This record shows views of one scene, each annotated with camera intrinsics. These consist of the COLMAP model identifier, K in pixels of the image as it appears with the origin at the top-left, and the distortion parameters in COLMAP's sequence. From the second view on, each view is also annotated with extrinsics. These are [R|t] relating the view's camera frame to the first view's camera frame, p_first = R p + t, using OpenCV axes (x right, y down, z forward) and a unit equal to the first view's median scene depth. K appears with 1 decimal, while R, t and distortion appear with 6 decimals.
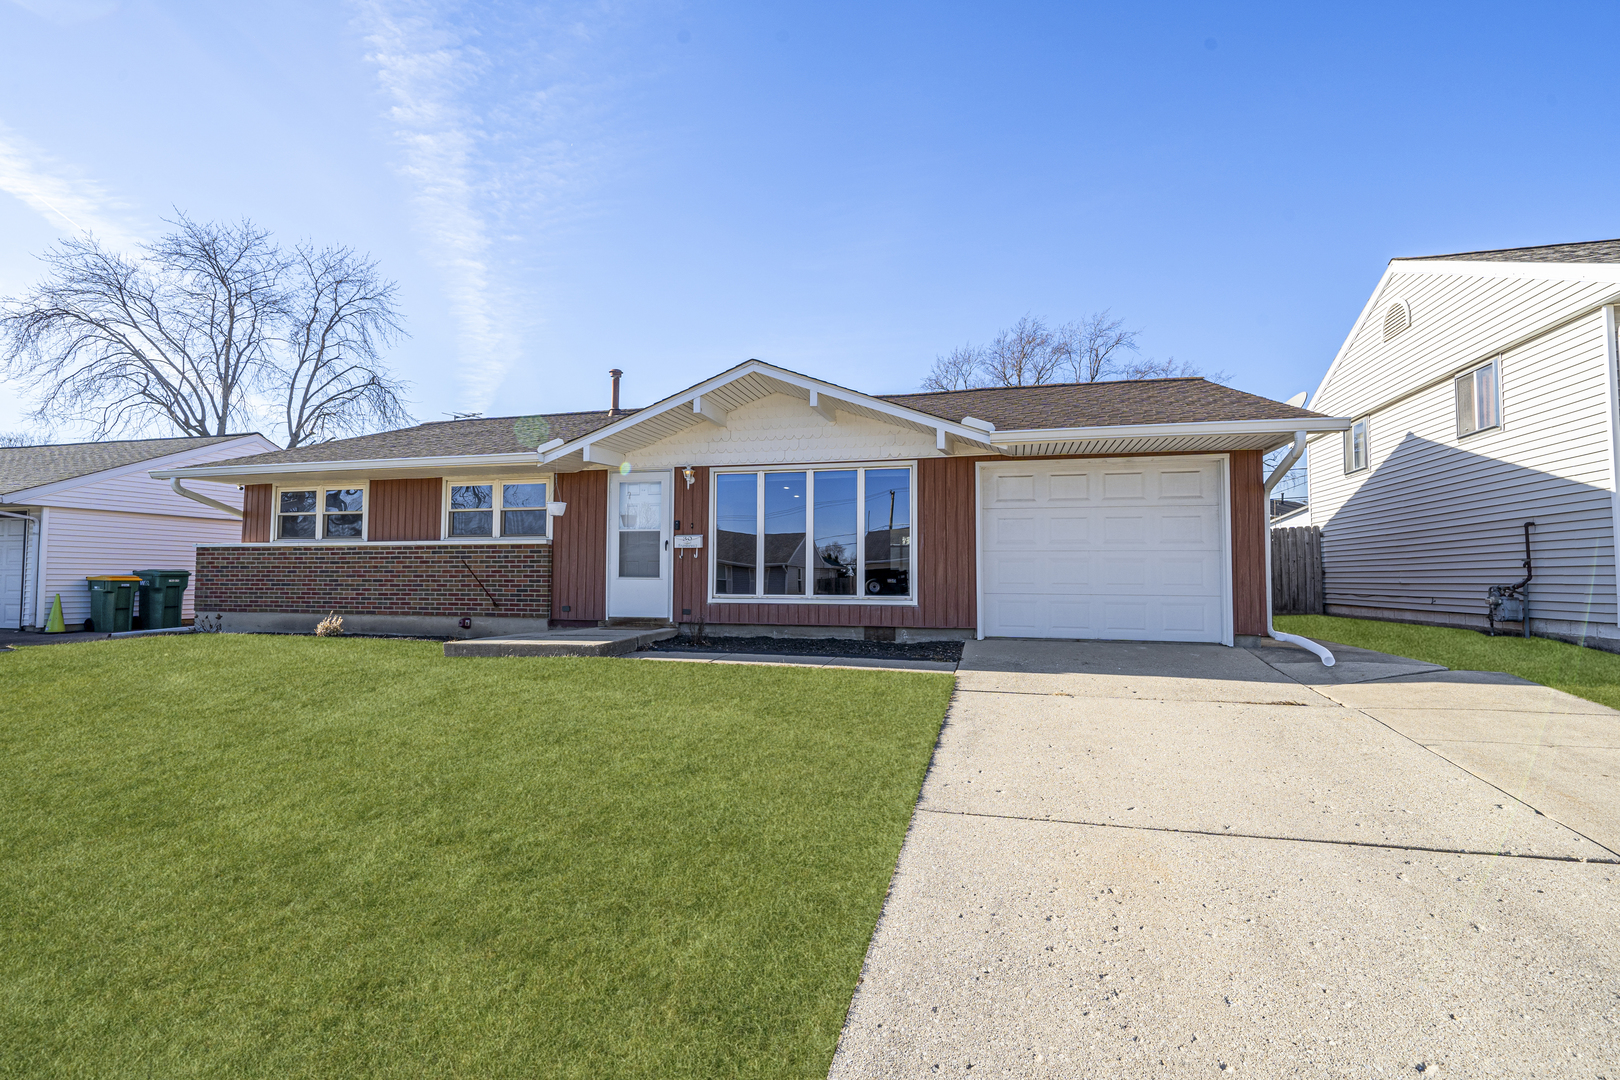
lens RADIAL K [[727.7, 0, 810.0], [0, 727.7, 540.0], [0, 0, 1]] dist [-0.000954, -0.000045]
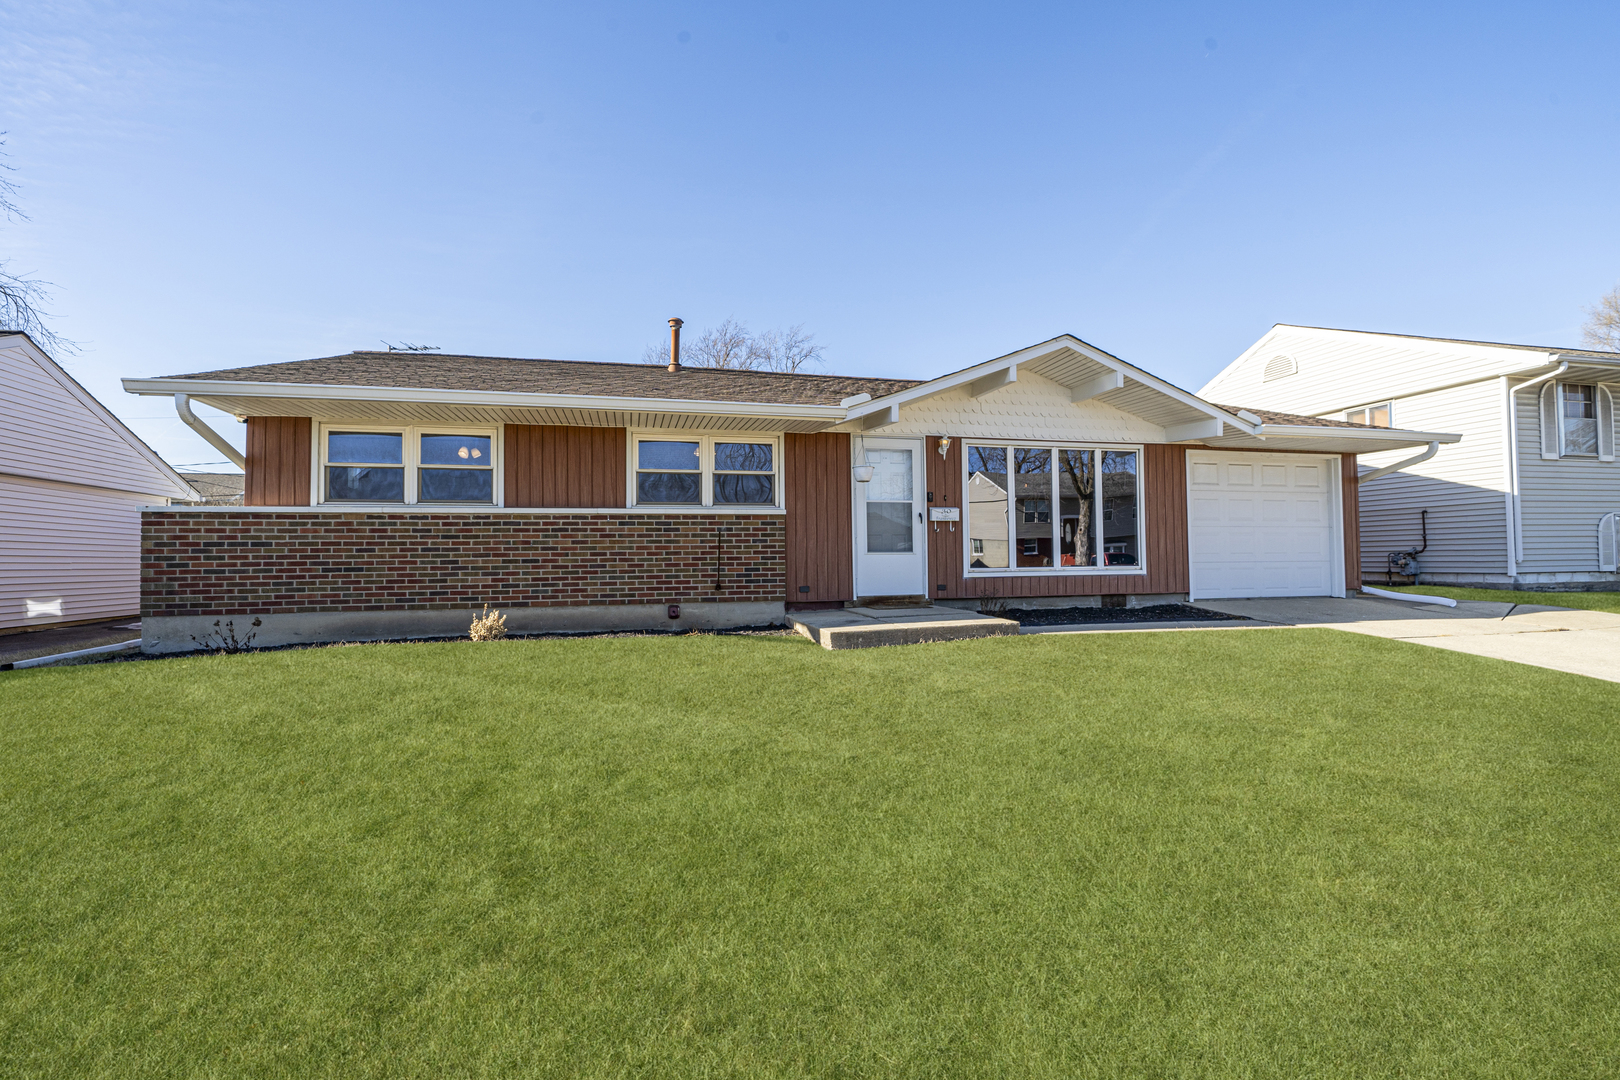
lens RADIAL K [[682.6, 0, 810.0], [0, 682.6, 540.0], [0, 0, 1]] dist [-0.001671, -0.000048]
pose [[0.885687, -0.000415, 0.464283, -0.708844], [-0.010356, 0.999733, 0.020649, 0.018375], [-0.464168, -0.023097, 0.885446, 0.272648]]
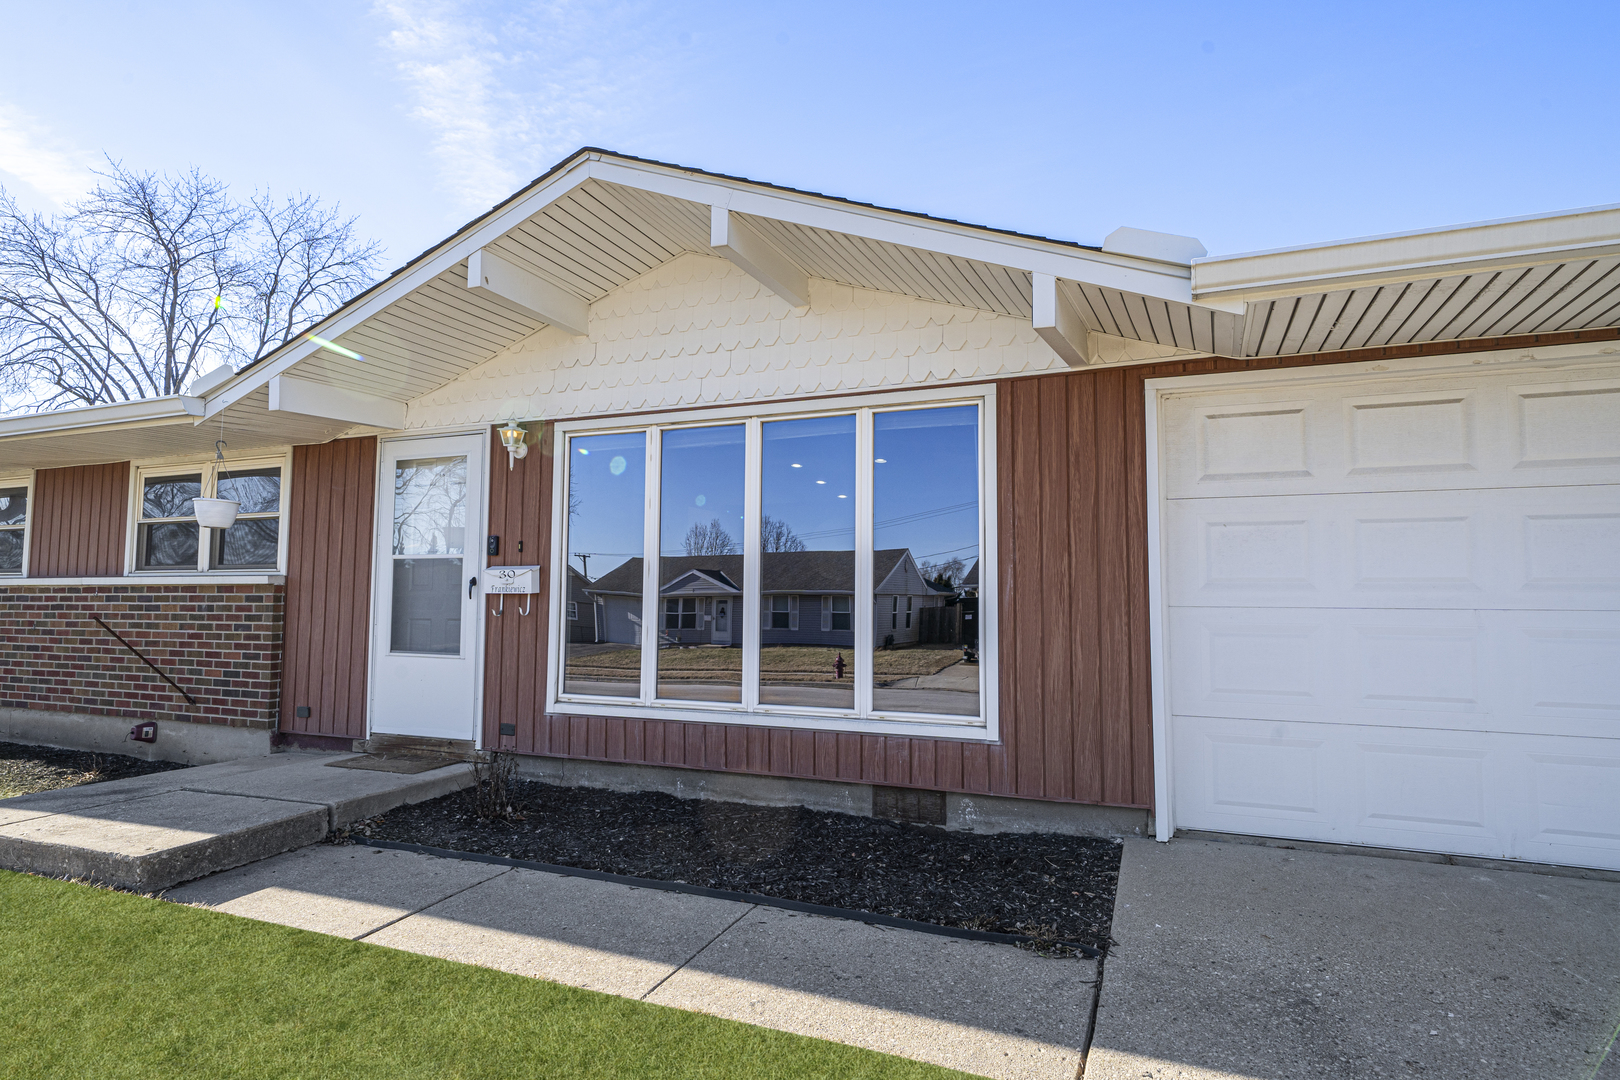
lens RADIAL K [[882.4, 0, 810.0], [0, 882.4, 540.0], [0, 0, 1]] dist [-0.000447, -0.000326]
pose [[0.989487, -0.007868, -0.144407, 0.102243], [0.004293, 0.999677, -0.025047, -0.008235], [0.144557, 0.024164, 0.989201, 0.441596]]
